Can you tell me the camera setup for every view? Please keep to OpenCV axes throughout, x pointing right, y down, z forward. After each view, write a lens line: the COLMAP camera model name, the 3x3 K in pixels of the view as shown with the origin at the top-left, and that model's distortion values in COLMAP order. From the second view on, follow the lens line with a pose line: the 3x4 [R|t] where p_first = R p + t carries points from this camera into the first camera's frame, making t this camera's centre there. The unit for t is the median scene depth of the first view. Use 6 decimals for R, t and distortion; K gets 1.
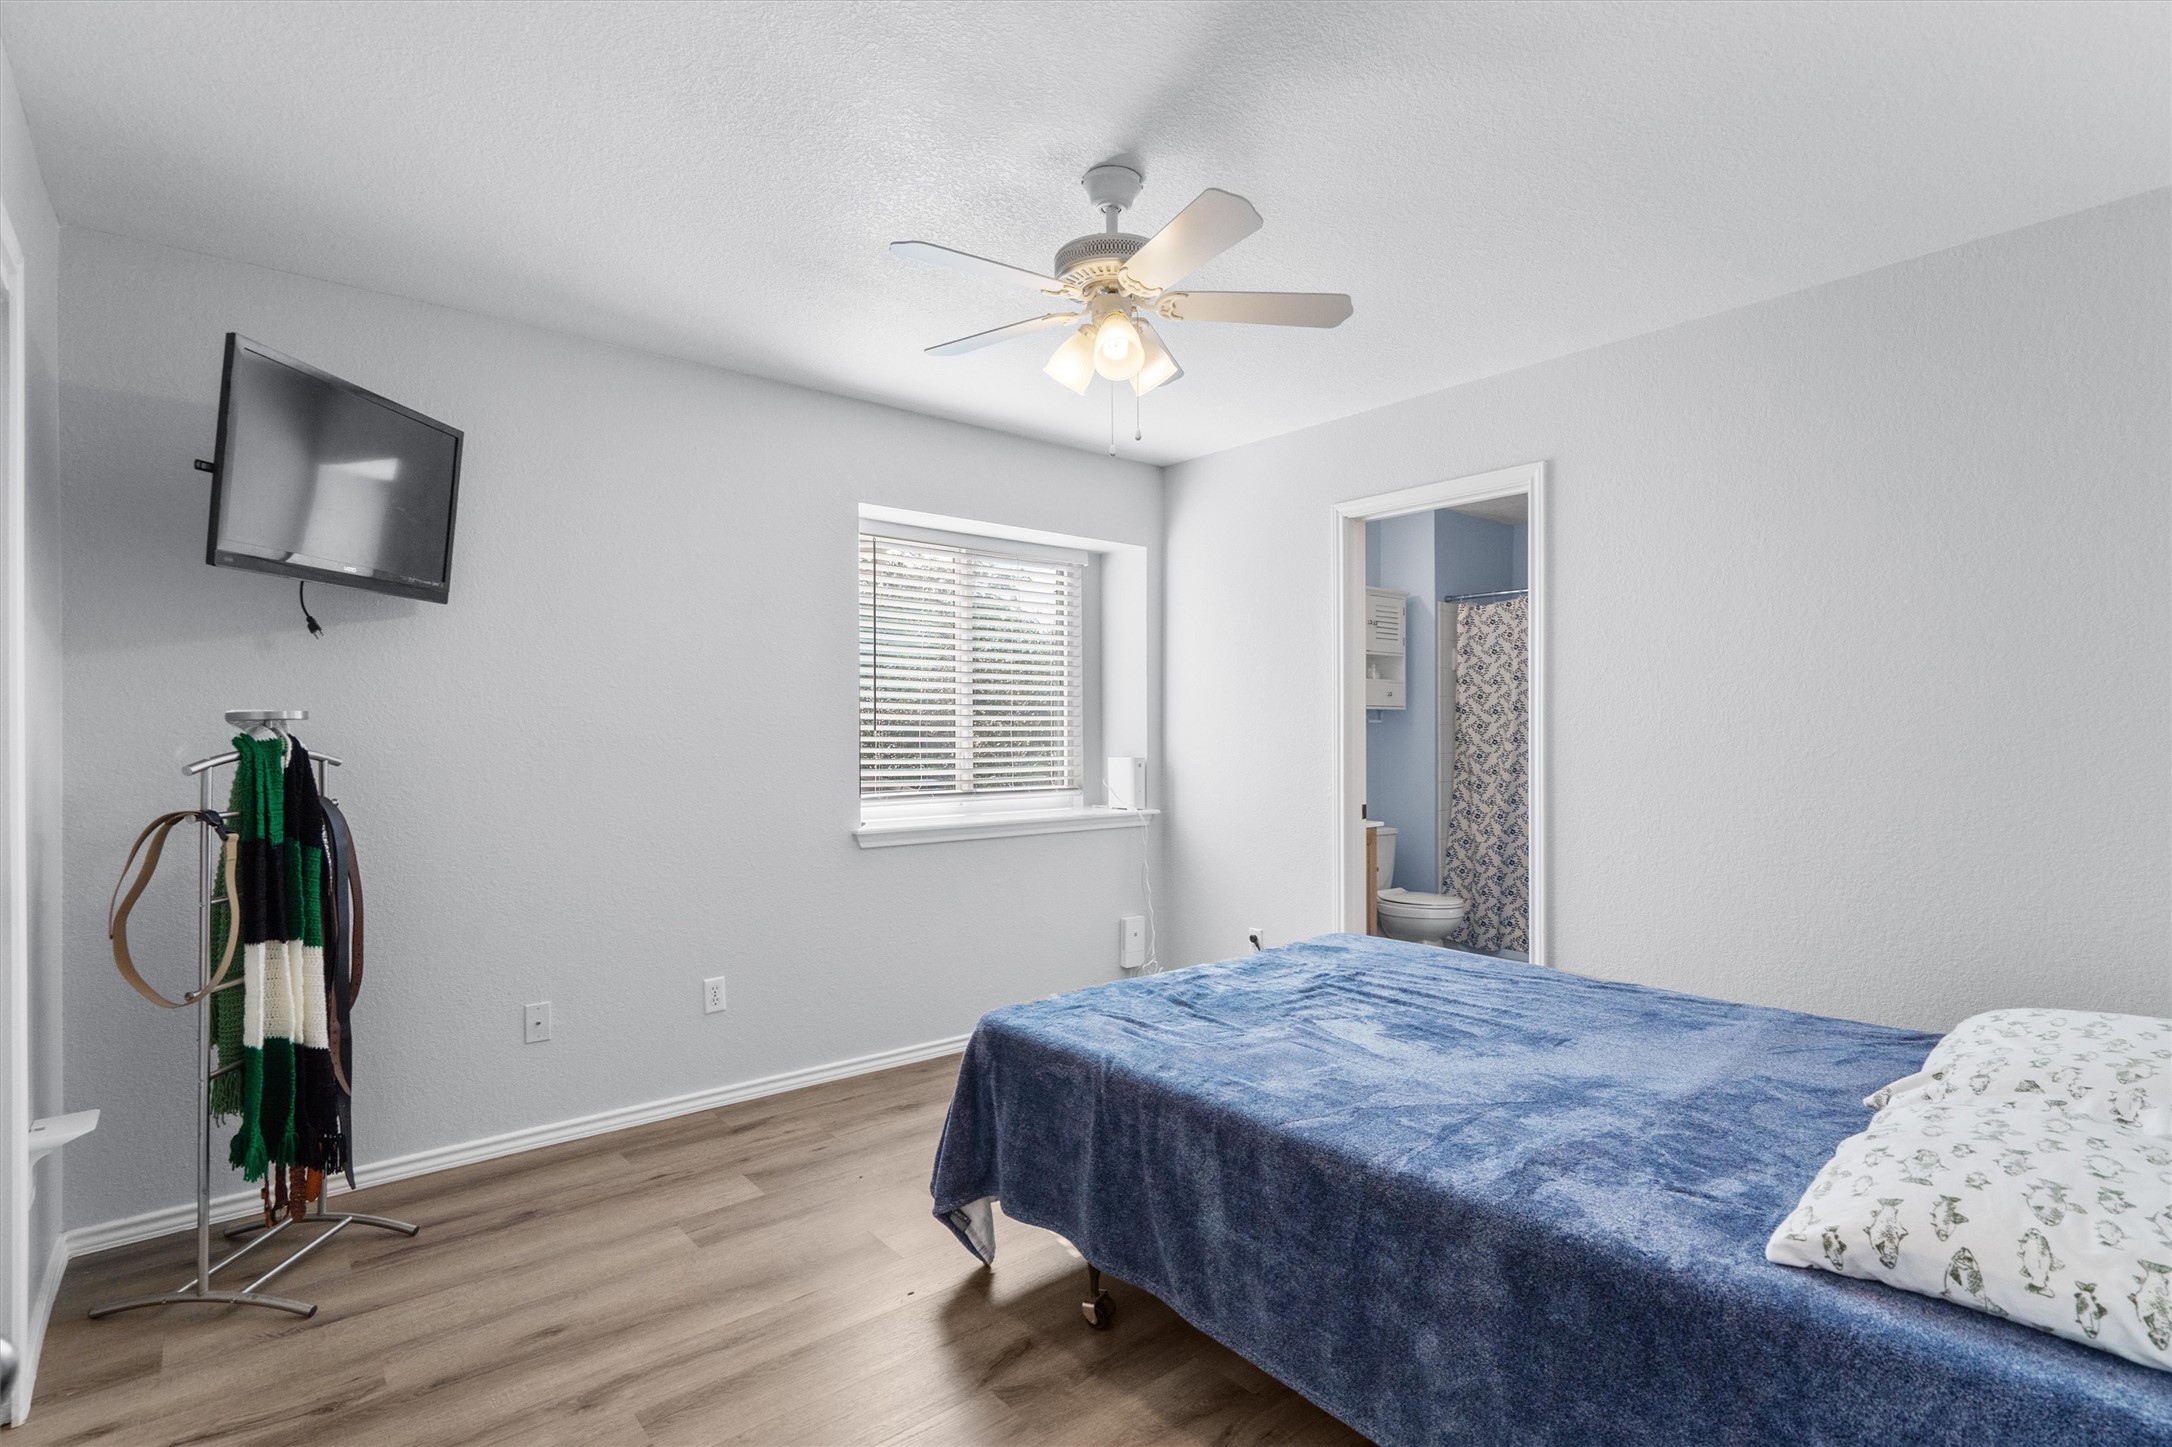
lens RADIAL K [[995.8, 0, 1083.8], [0, 995.8, 721.0], [0, 0, 1]] dist [-0.001878, -0.000087]
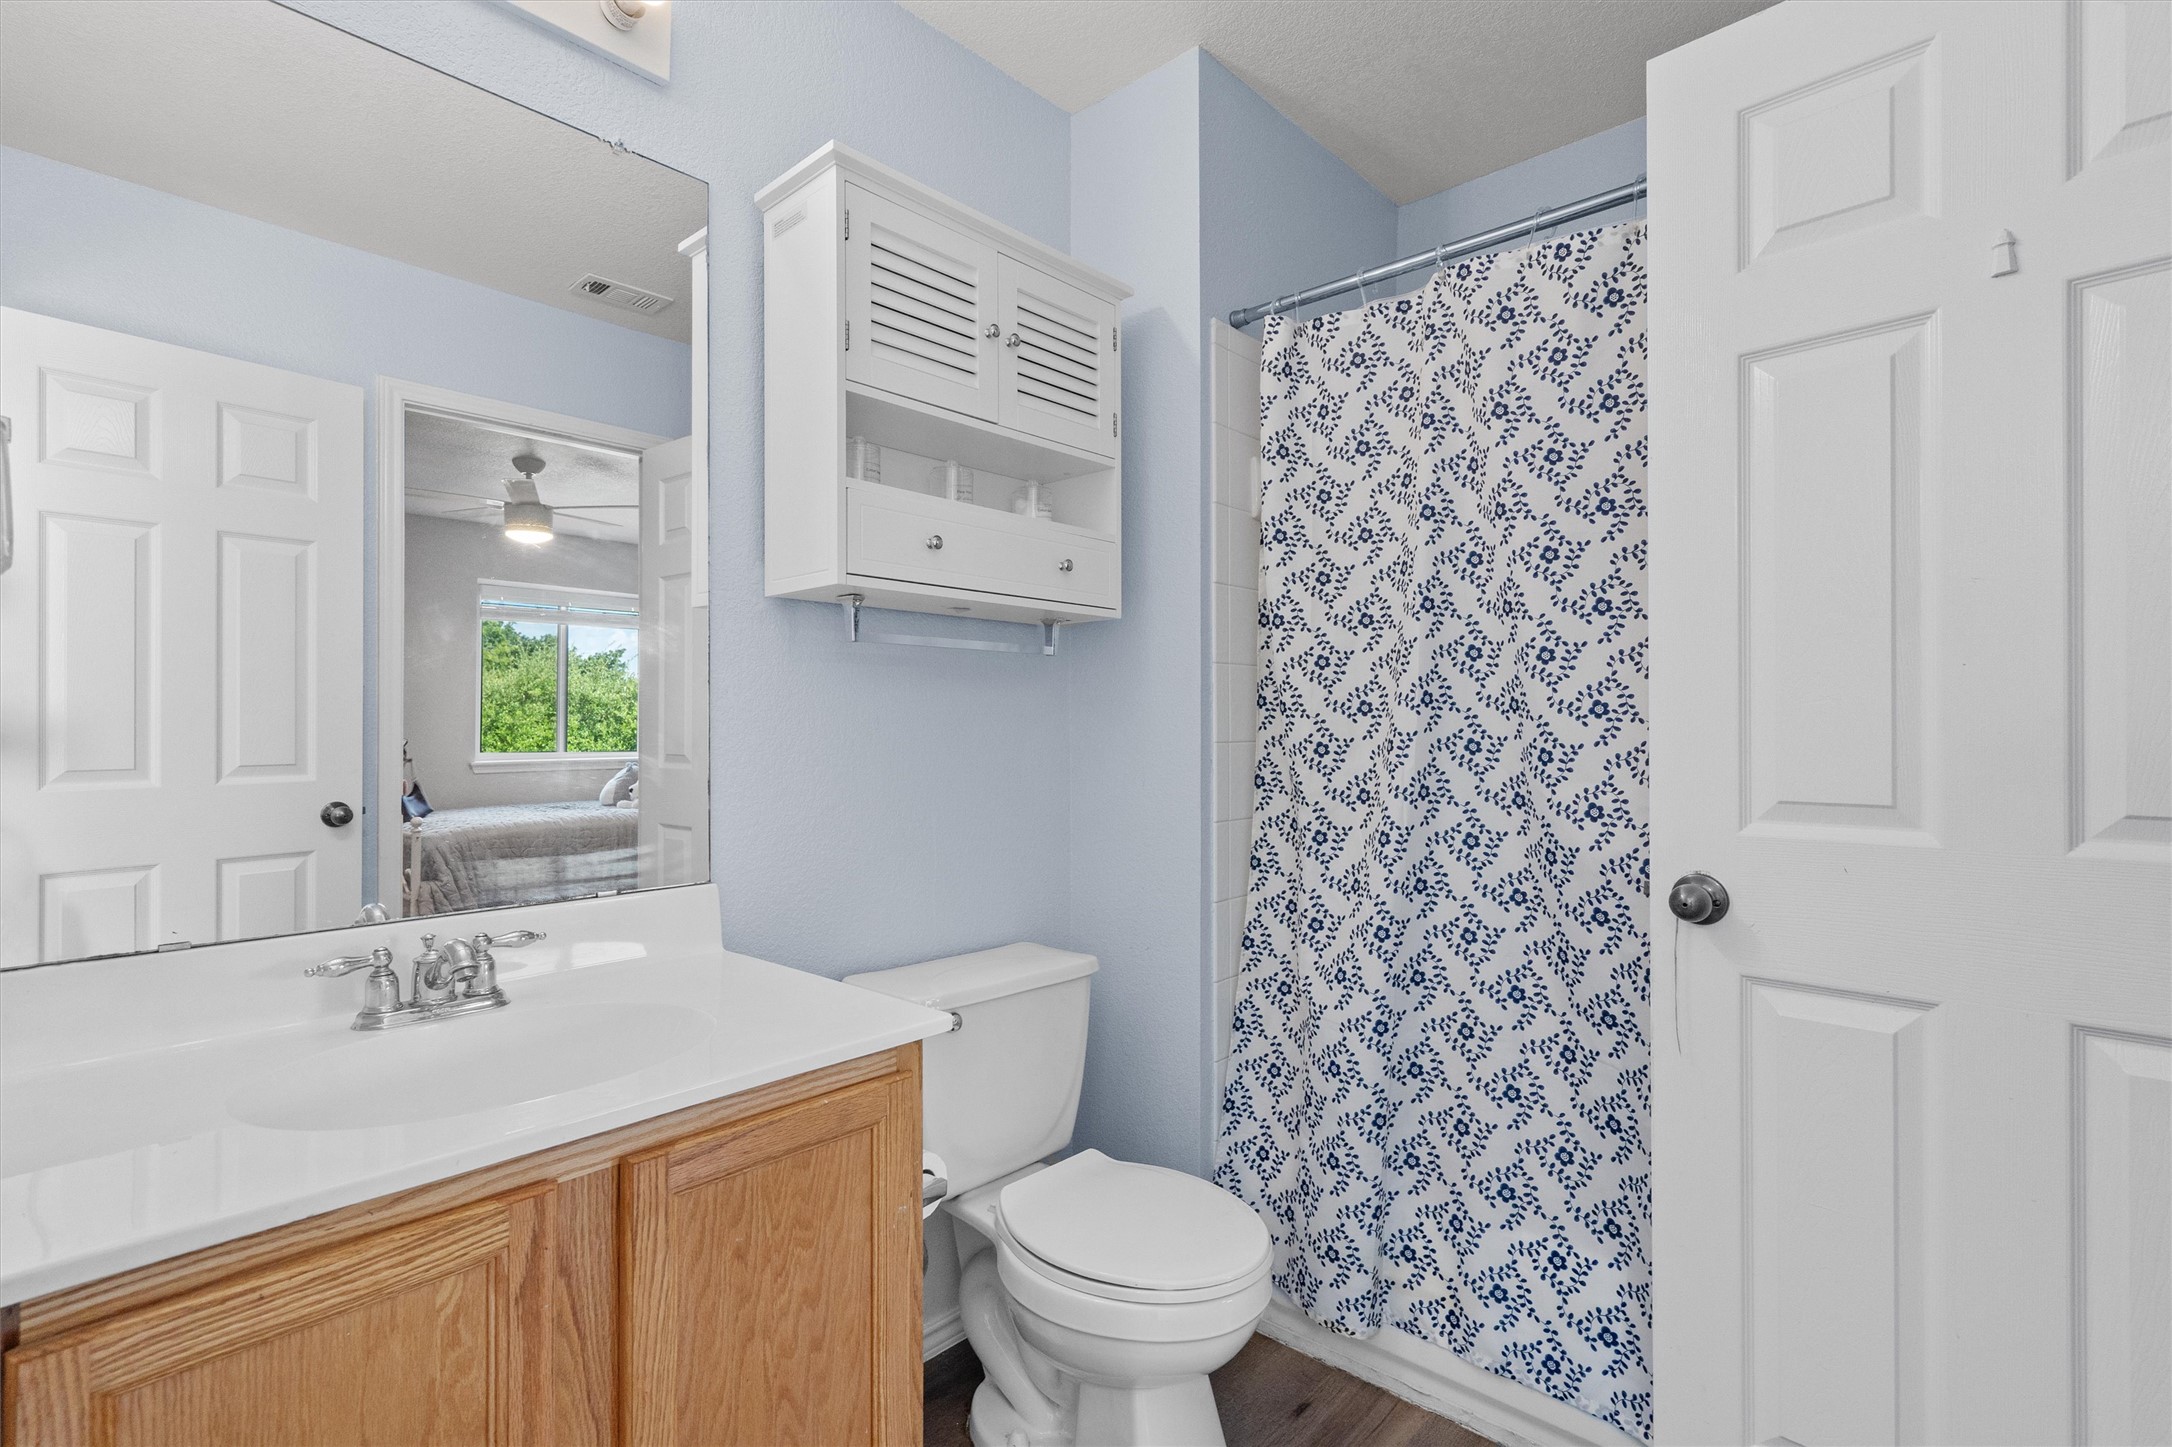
lens RADIAL K [[995.8, 0, 1088.5], [0, 995.8, 712.7], [0, 0, 1]] dist [-0.001878, -0.000087]
pose [[0.988366, -0.002731, 0.152067, 0.264865], [0.001499, 0.999965, 0.008219, 0.019597], [-0.152084, -0.007895, 0.988336, 0.670402]]
